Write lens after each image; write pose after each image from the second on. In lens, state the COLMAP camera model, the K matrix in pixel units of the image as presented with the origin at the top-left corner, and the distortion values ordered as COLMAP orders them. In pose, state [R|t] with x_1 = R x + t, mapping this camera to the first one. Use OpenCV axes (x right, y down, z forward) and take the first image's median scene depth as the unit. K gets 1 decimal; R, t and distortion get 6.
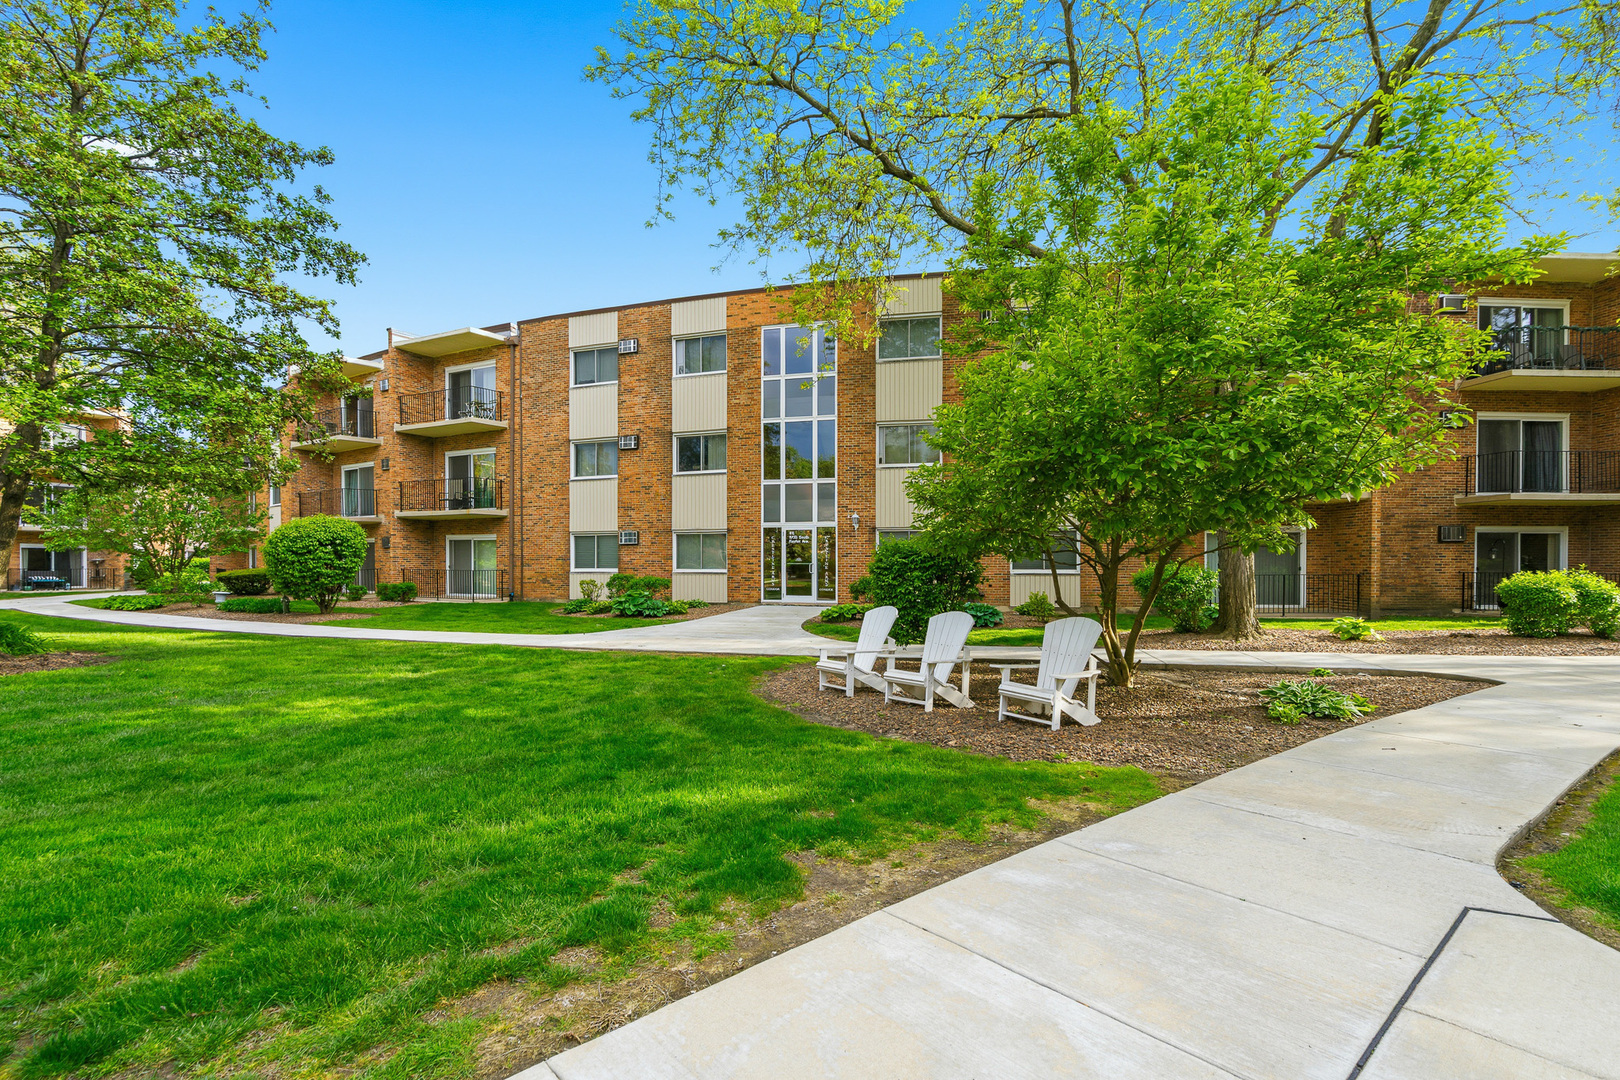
lens RADIAL K [[745.7, 0, 811.8], [0, 745.7, 548.3], [0, 0, 1]] dist [0.000798, 0.000313]
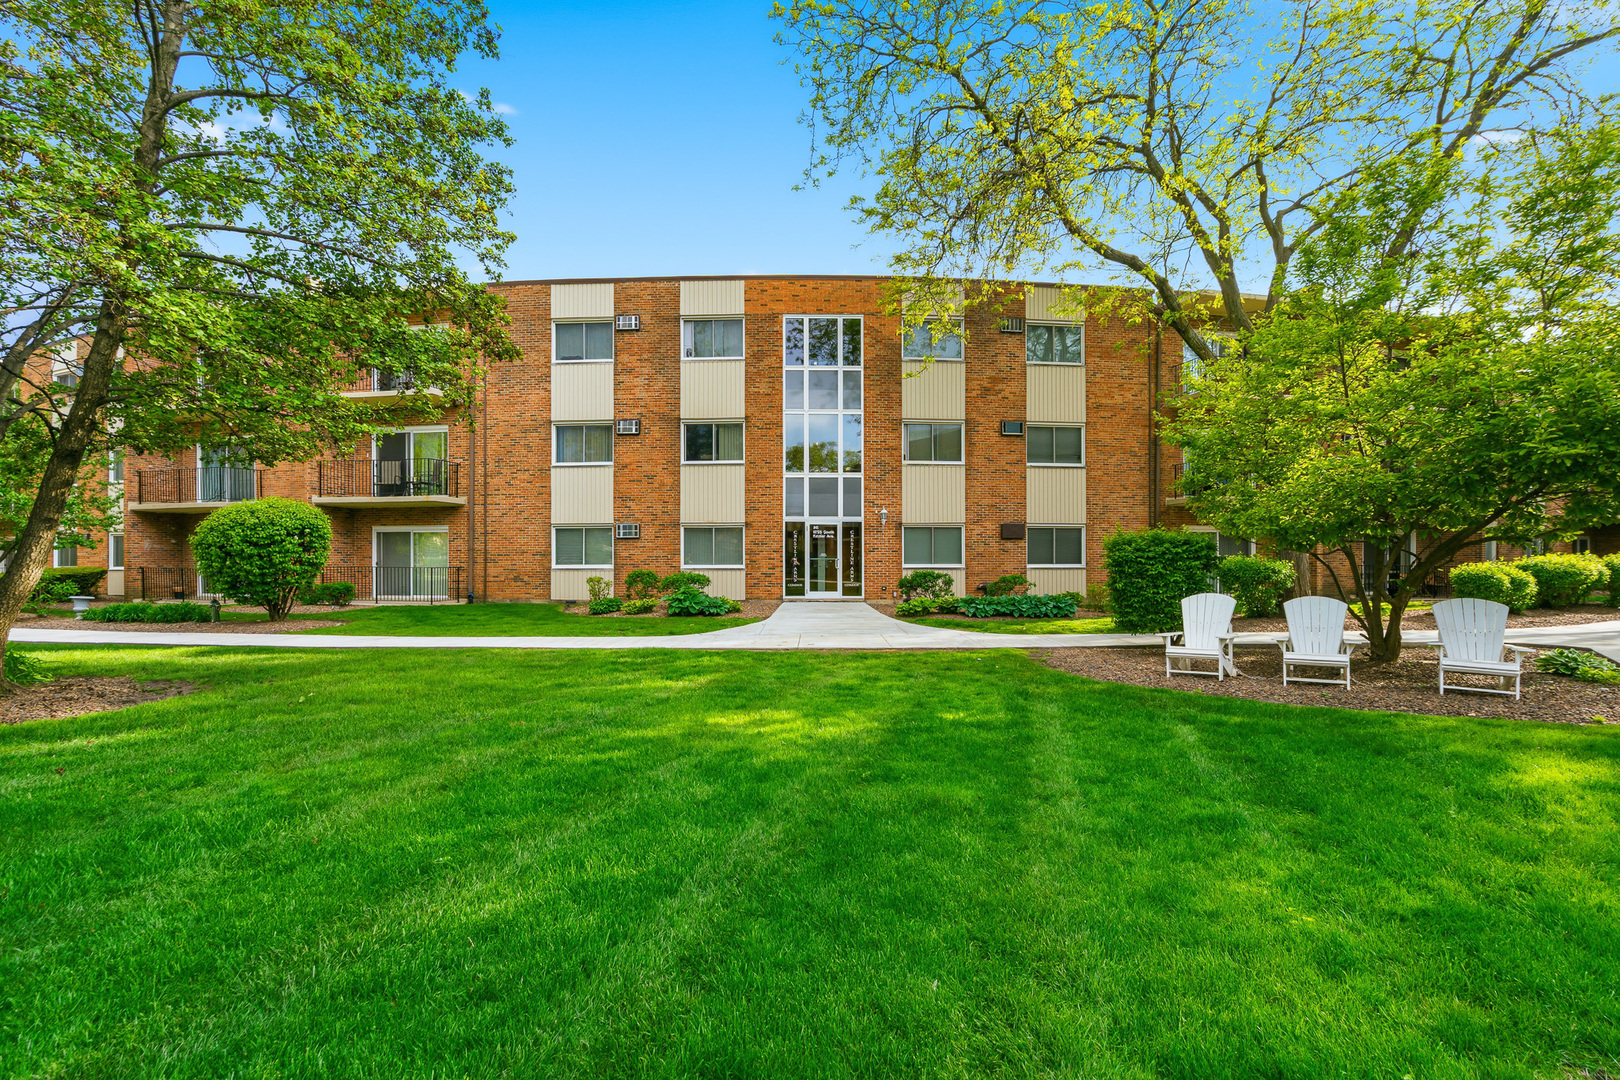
lens RADIAL K [[732.8, 0, 810.0], [0, 732.8, 540.0], [0, 0, 1]] dist [0.000024, 0.000393]
pose [[0.960308, 0.007338, 0.278846, -0.285585], [-0.003809, 0.999906, -0.013195, 0.008090], [-0.278917, 0.011609, 0.960245, 0.075520]]
